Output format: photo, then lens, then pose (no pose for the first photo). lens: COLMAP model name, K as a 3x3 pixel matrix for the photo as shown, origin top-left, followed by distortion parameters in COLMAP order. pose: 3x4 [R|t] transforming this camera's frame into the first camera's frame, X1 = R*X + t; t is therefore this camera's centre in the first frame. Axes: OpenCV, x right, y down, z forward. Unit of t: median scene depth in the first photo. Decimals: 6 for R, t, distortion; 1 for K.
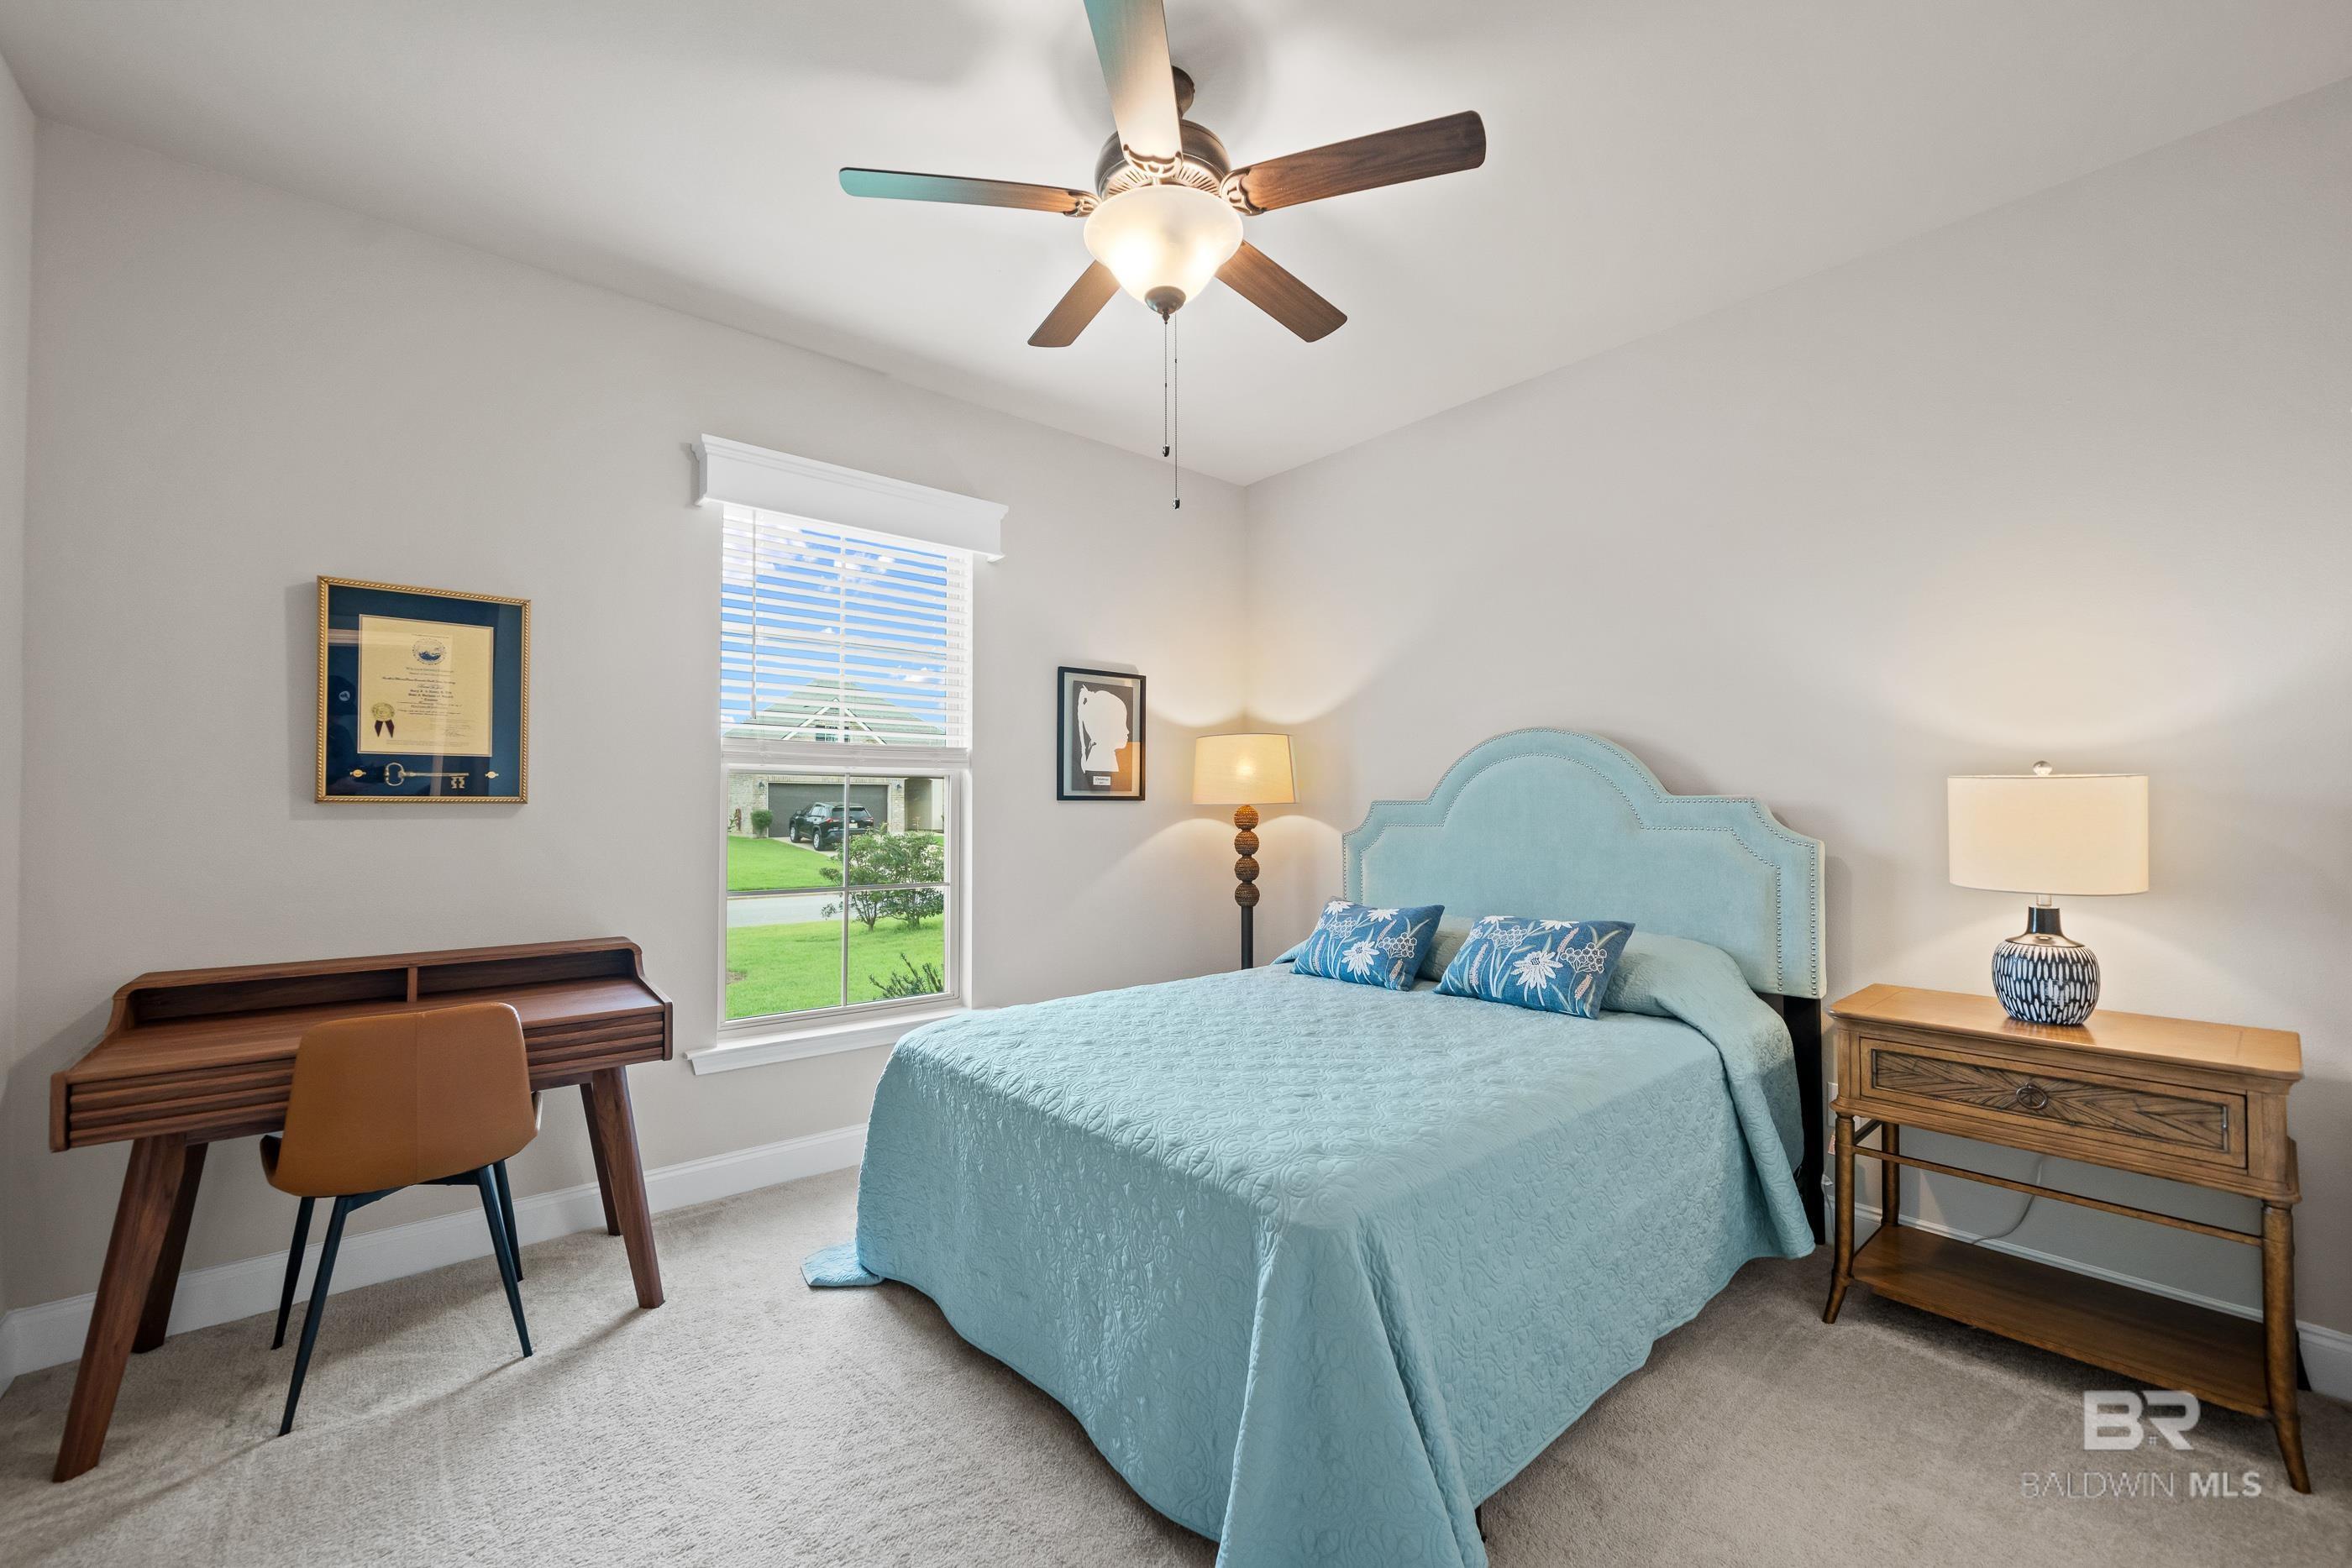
lens RADIAL K [[940.2, 0, 1179.8], [0, 940.2, 787.0], [0, 0, 1]] dist [-0.003678, 0.000285]
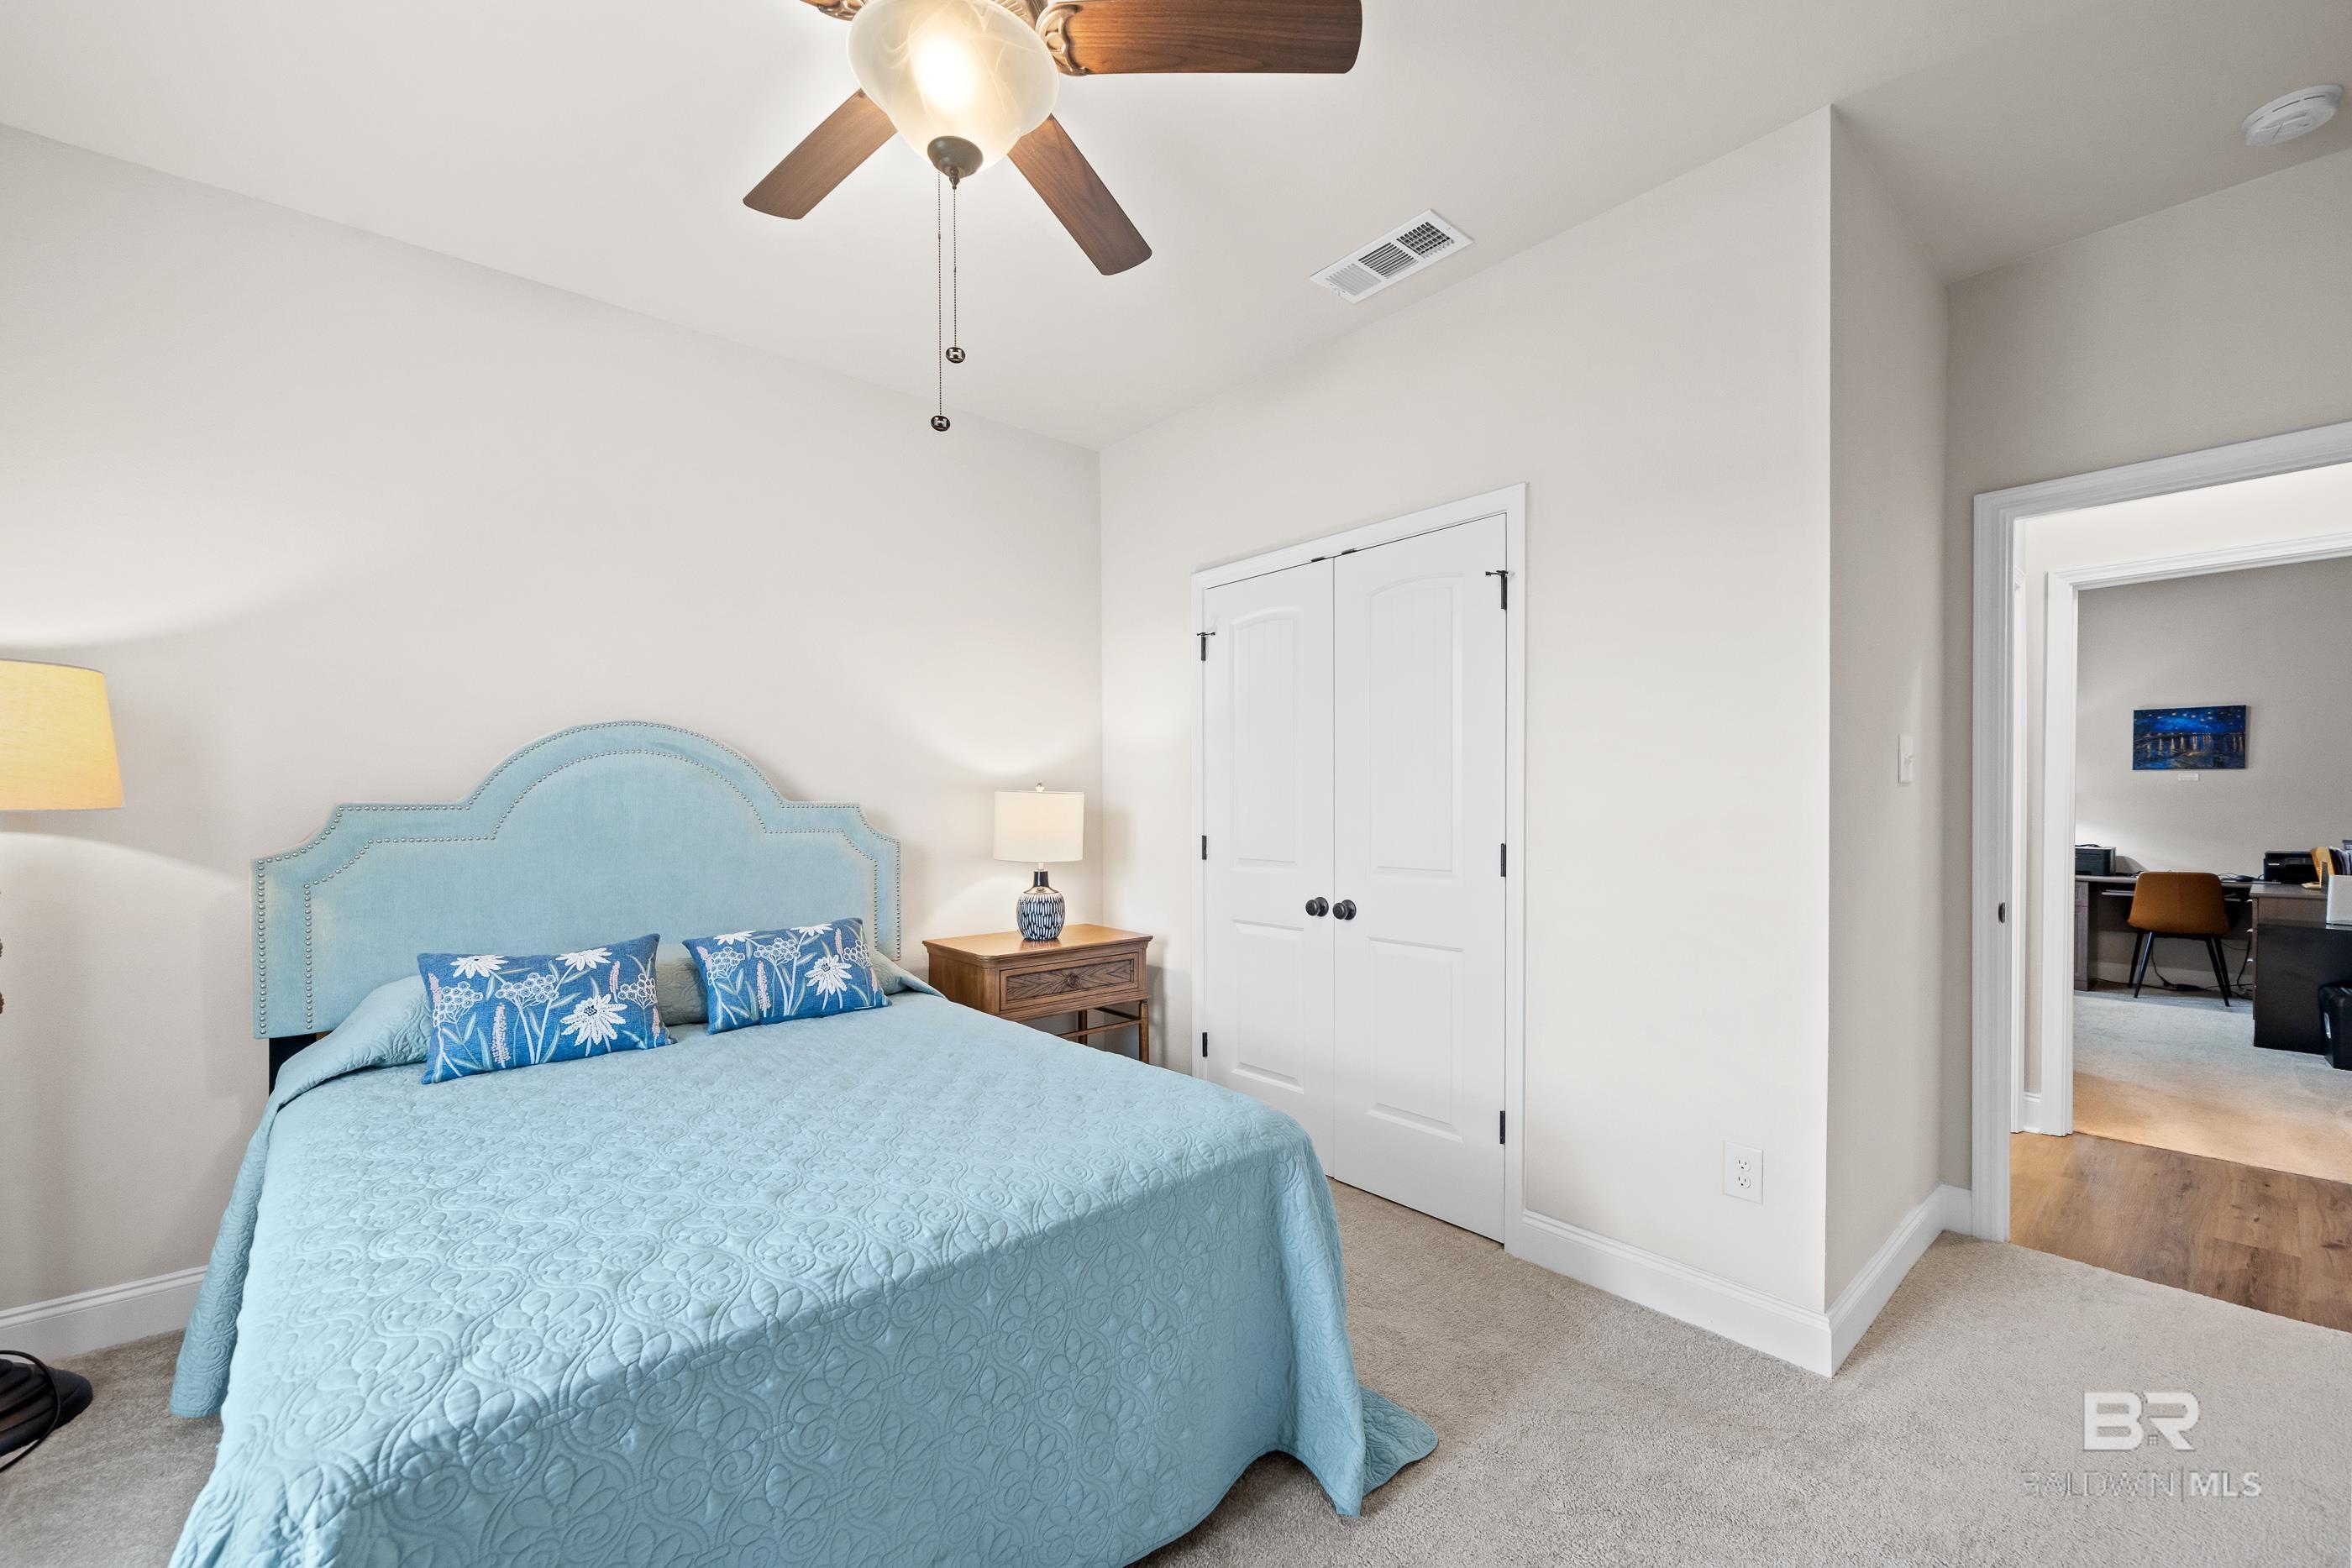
lens RADIAL K [[940.2, 0, 1169.5], [0, 940.2, 802.4], [0, 0, 1]] dist [-0.003678, 0.000285]
pose [[-0.003917, 0.006461, 0.999971, -0.707860], [-0.016993, 0.999834, -0.006526, 0.012244], [-0.999848, -0.017018, -0.003806, 0.731150]]
